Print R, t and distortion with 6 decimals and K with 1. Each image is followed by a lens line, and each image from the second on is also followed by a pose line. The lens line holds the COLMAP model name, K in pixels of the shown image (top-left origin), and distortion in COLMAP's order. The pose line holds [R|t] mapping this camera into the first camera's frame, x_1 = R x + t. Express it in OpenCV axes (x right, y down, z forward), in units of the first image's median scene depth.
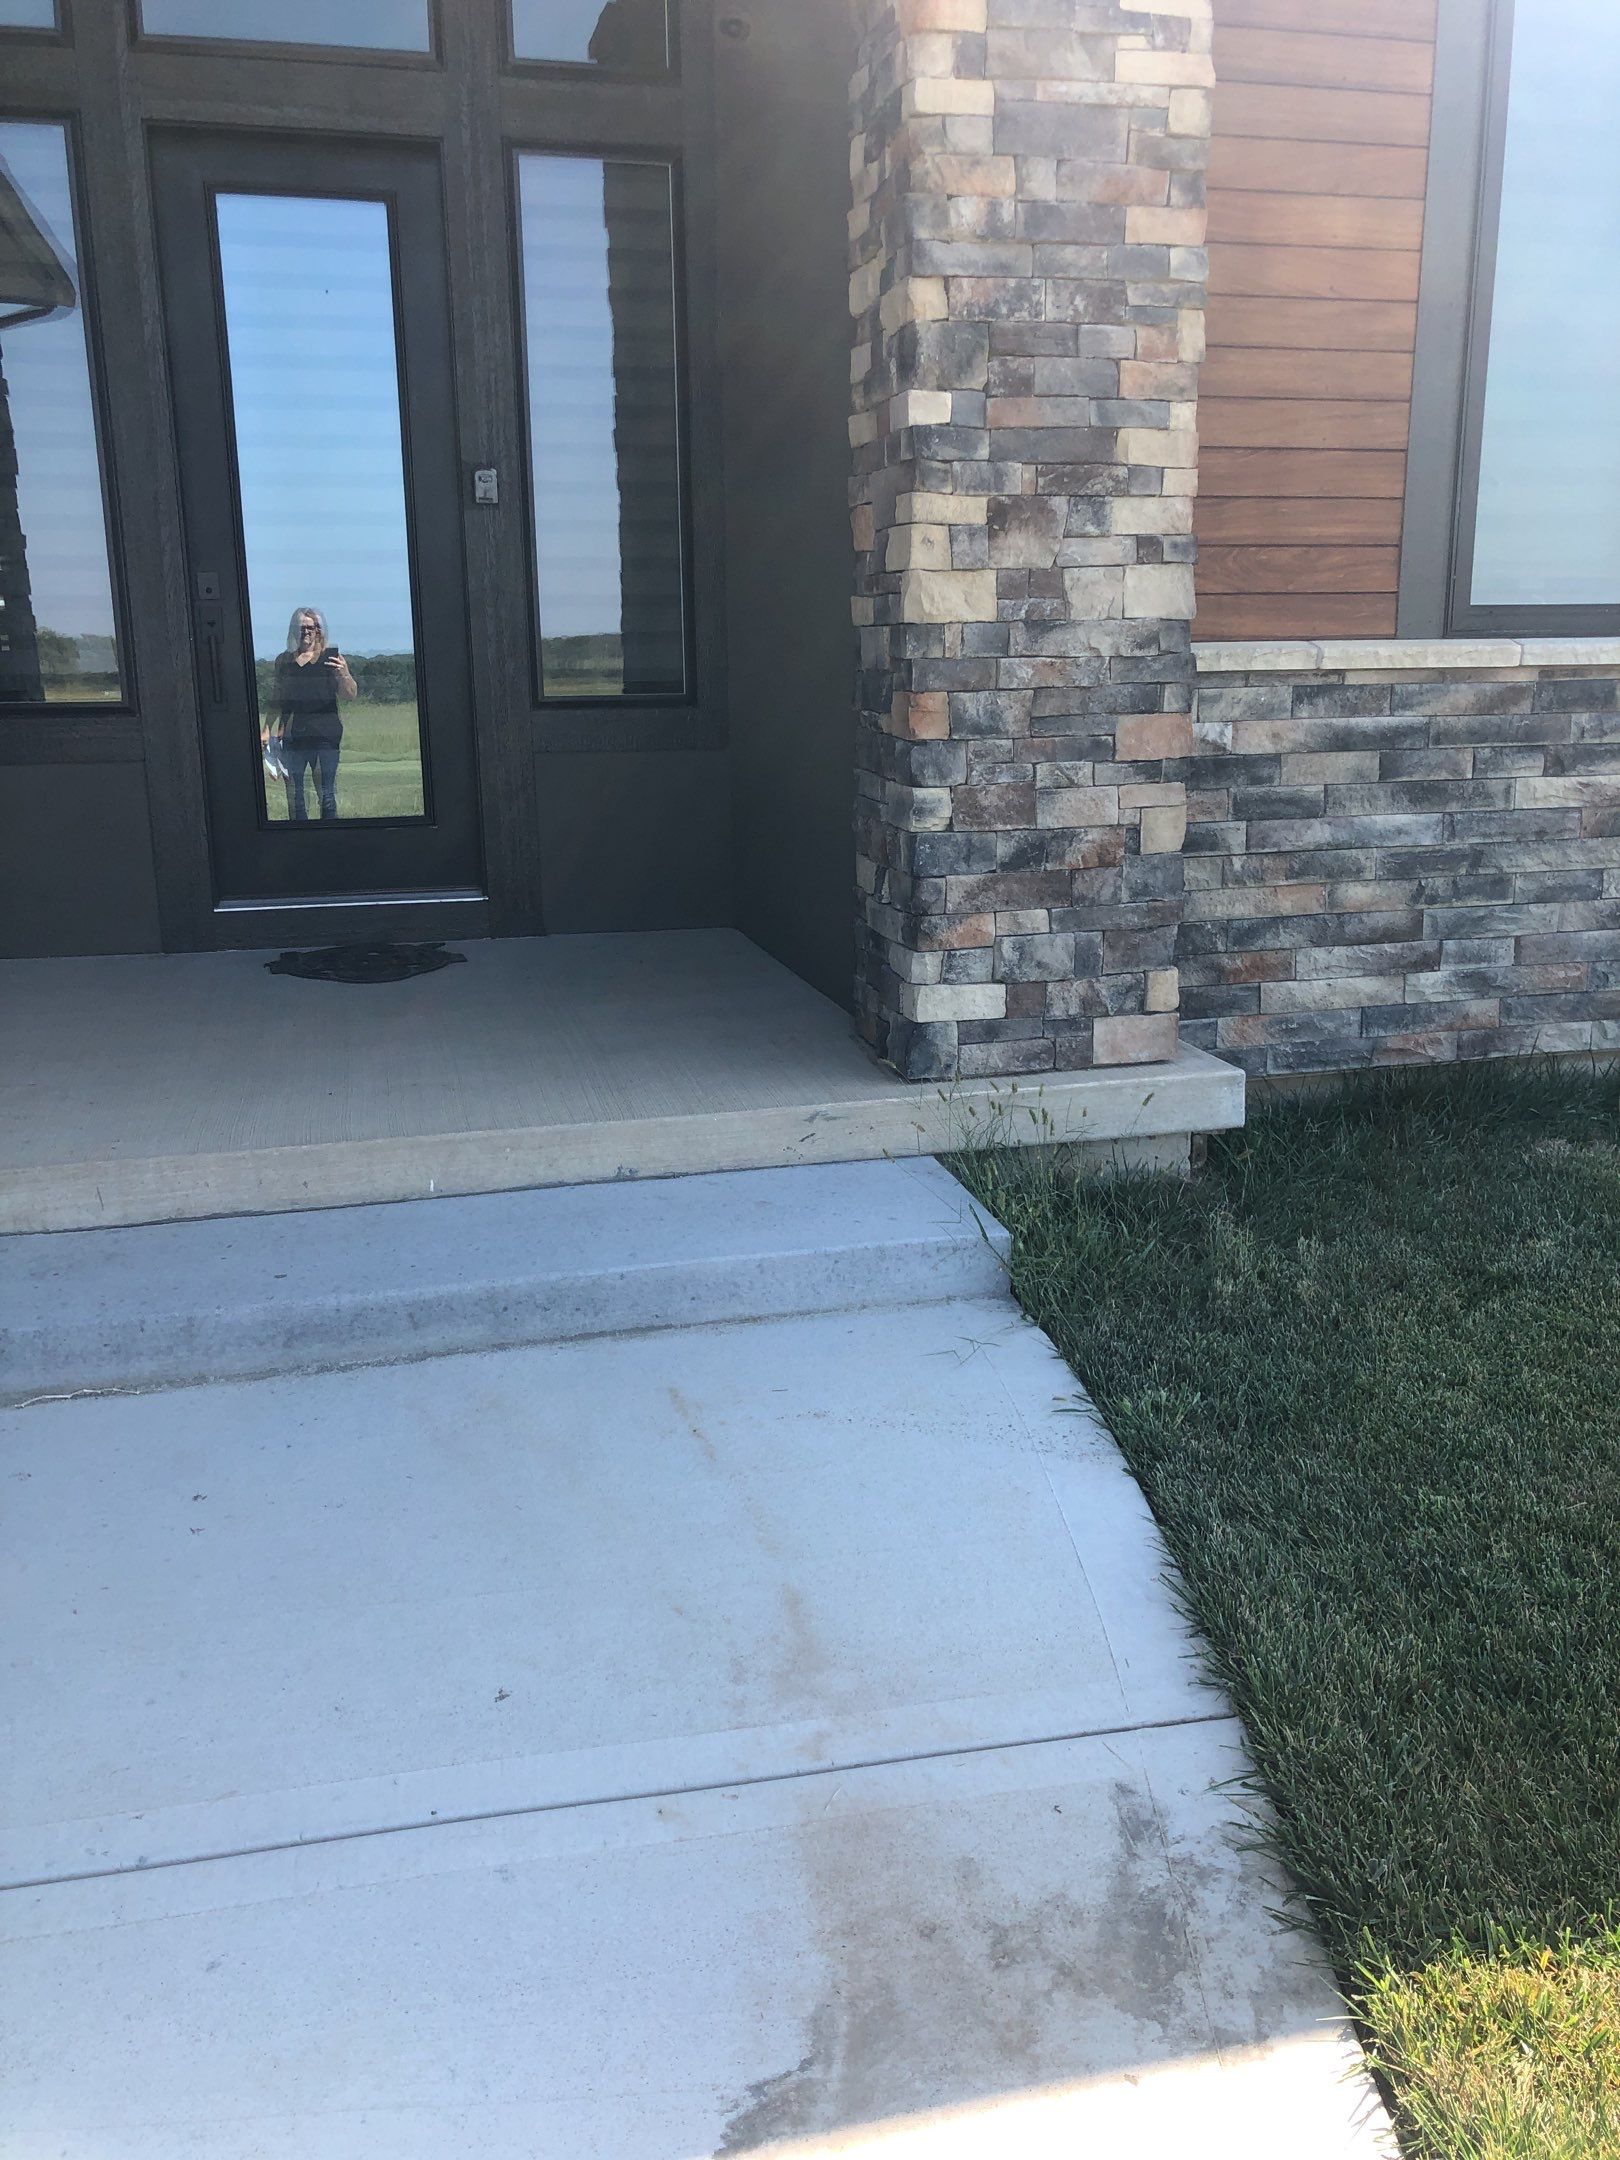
lens RADIAL K [[1781.4, 0, 817.9], [0, 1781.4, 1040.4], [0, 0, 1]] dist [0.025458, -0.021738]
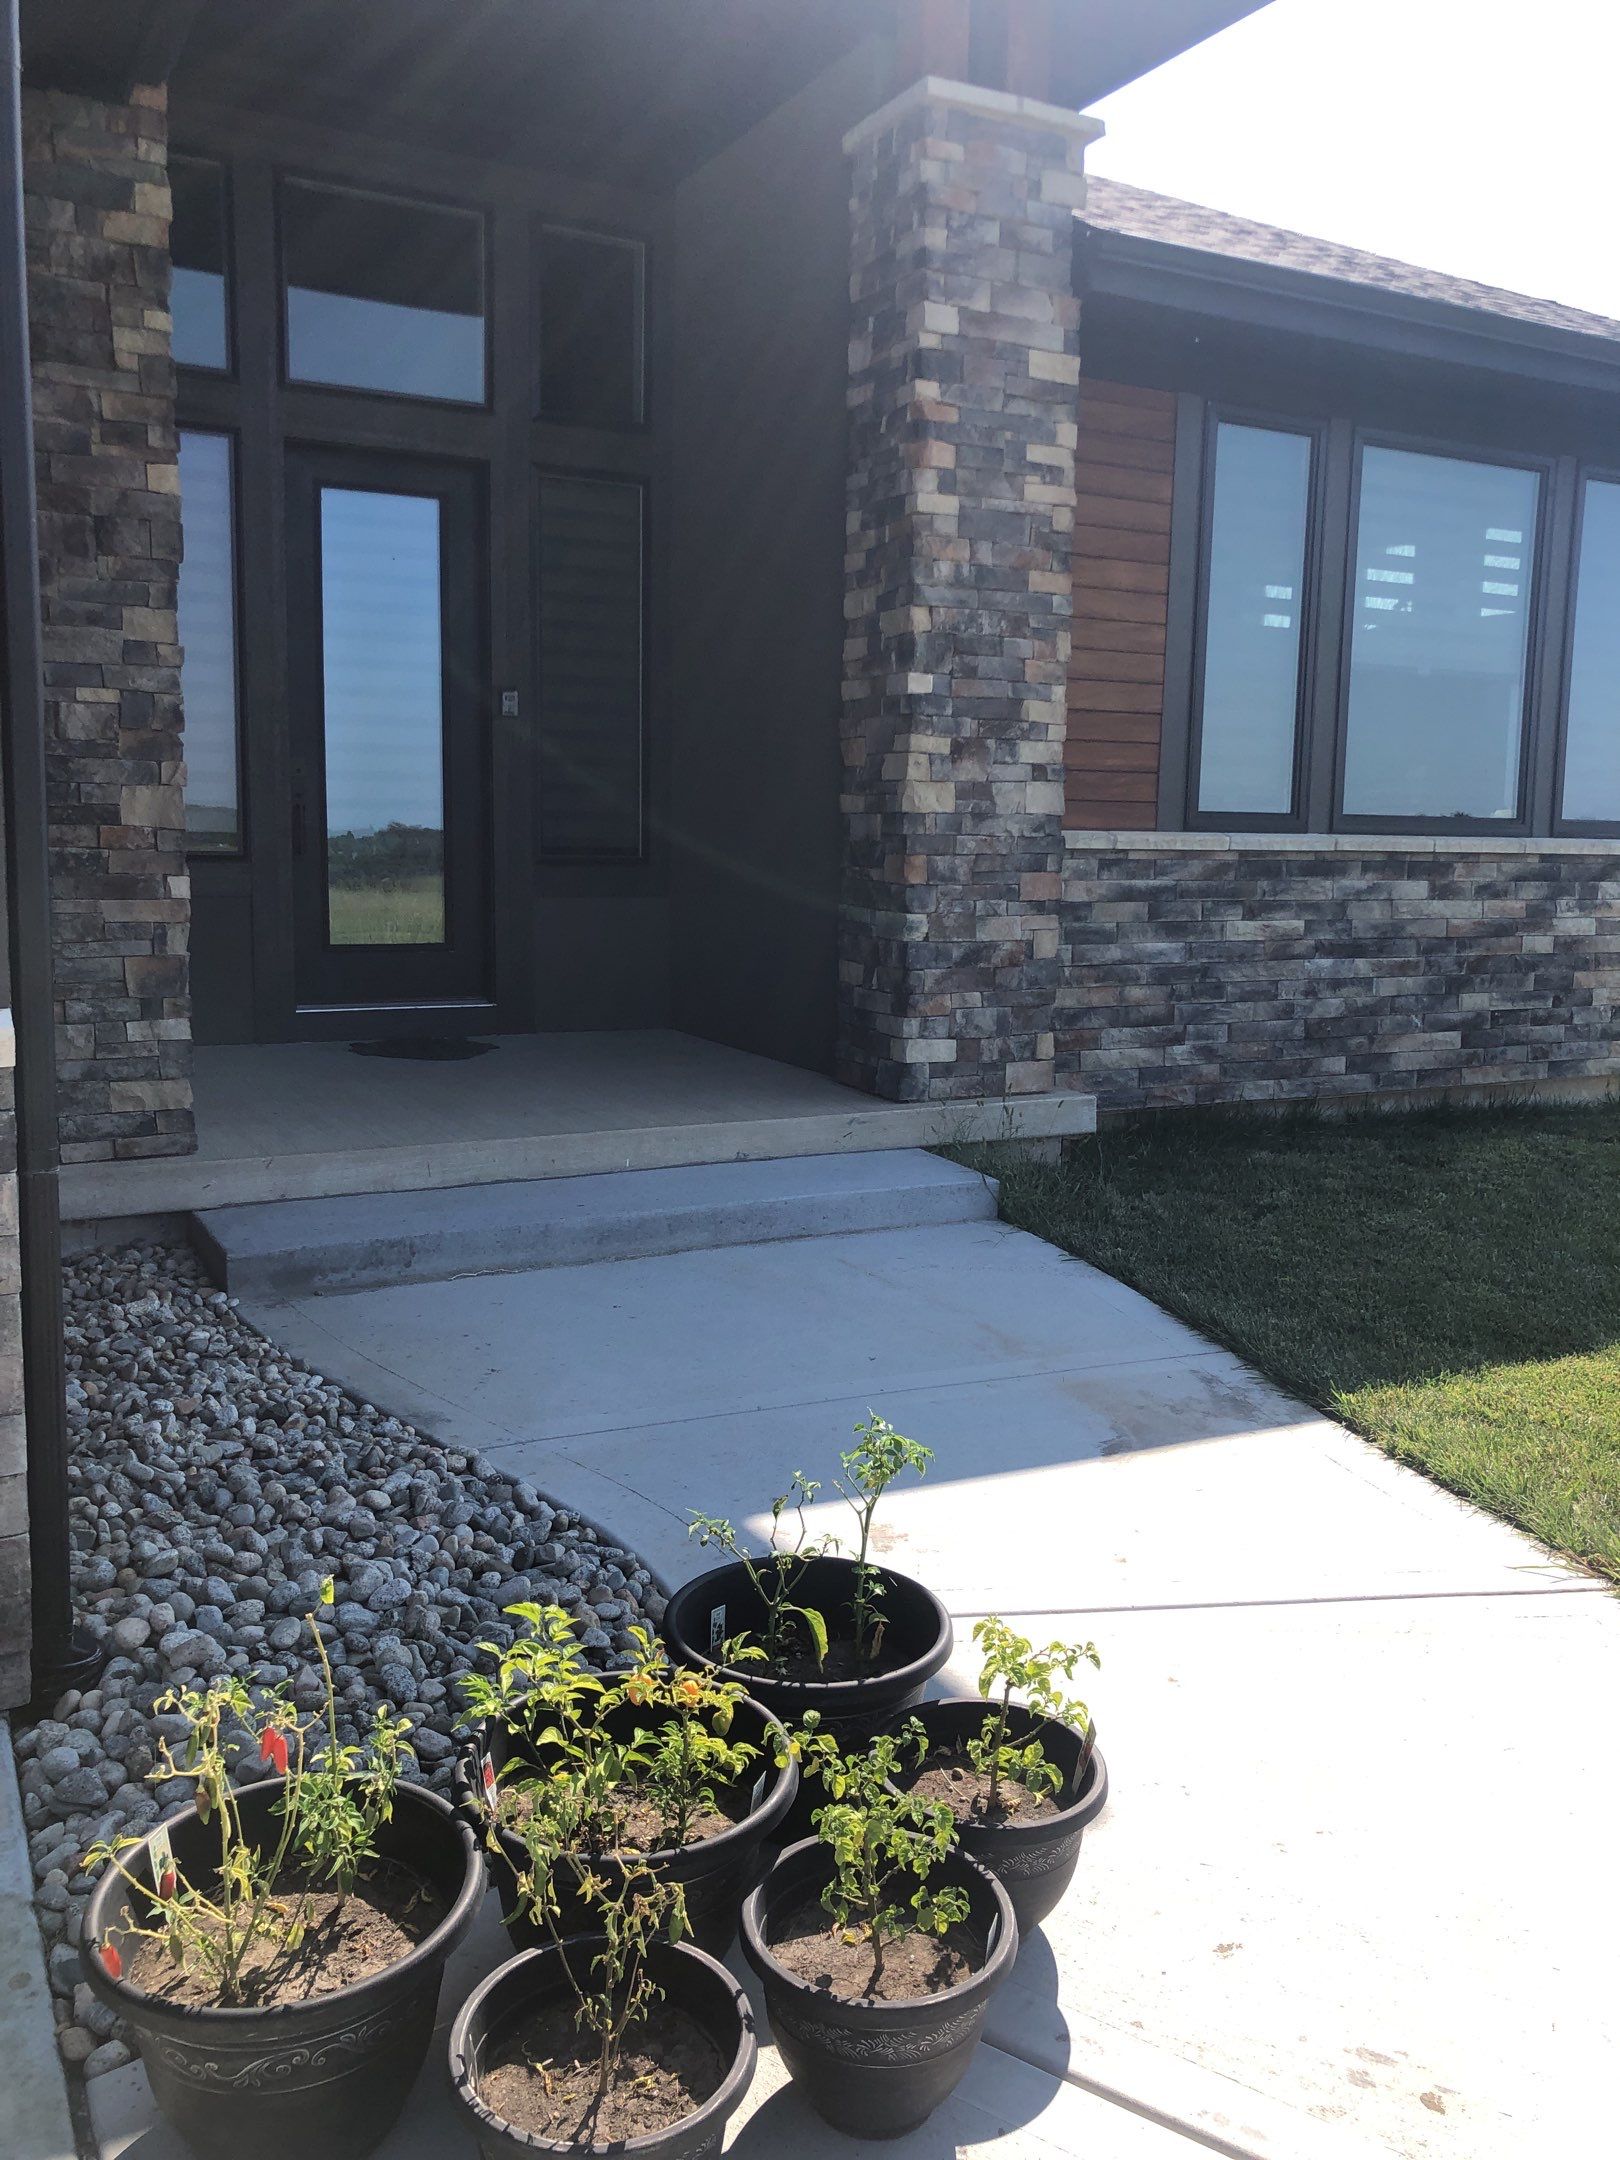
lens RADIAL K [[1781.4, 0, 806.3], [0, 1781.4, 1051.1], [0, 0, 1]] dist [0.025458, -0.021738]
pose [[0.972196, -0.001251, 0.234166, -0.383075], [0.023967, 0.995266, -0.094185, 0.120538], [-0.232939, 0.097179, 0.967624, -0.474437]]
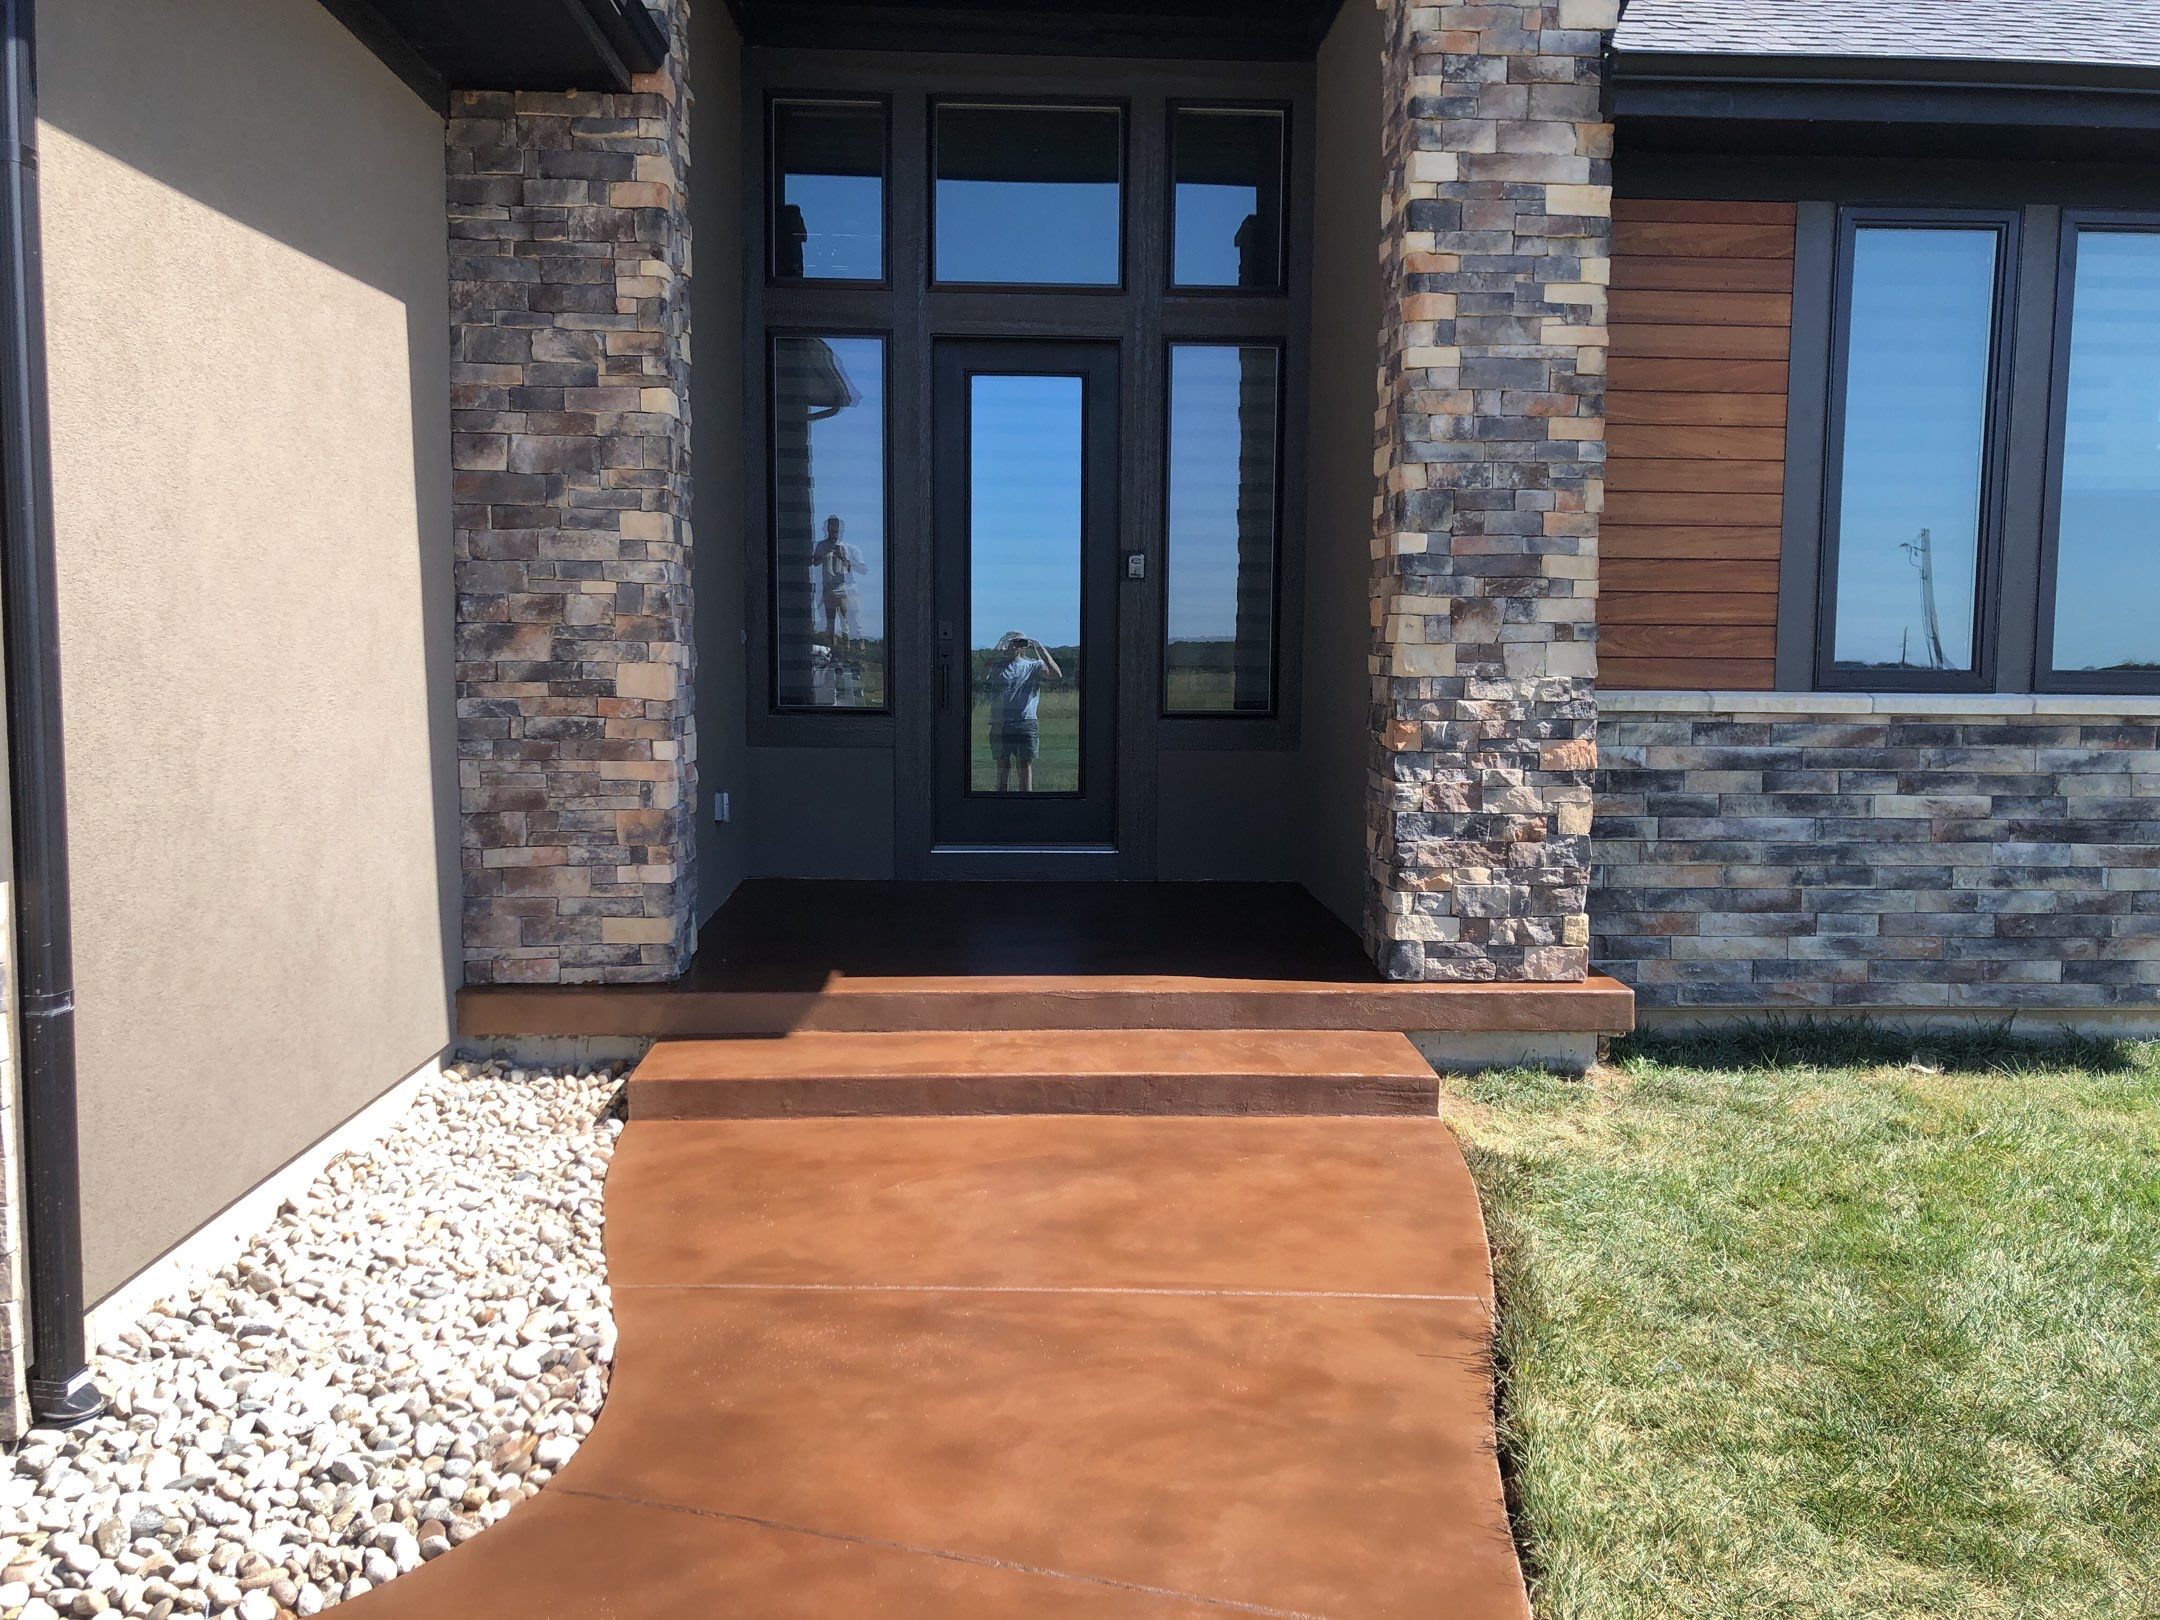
lens RADIAL K [[1781.4, 0, 1090.5], [0, 1781.4, 783.8], [0, 0, 1]] dist [0.025458, -0.021738]
pose [[0.977982, 0.037634, -0.205267, 0.104018], [-0.066197, 0.988753, -0.134113, 0.074748], [0.197911, 0.144748, 0.969474, -0.488322]]
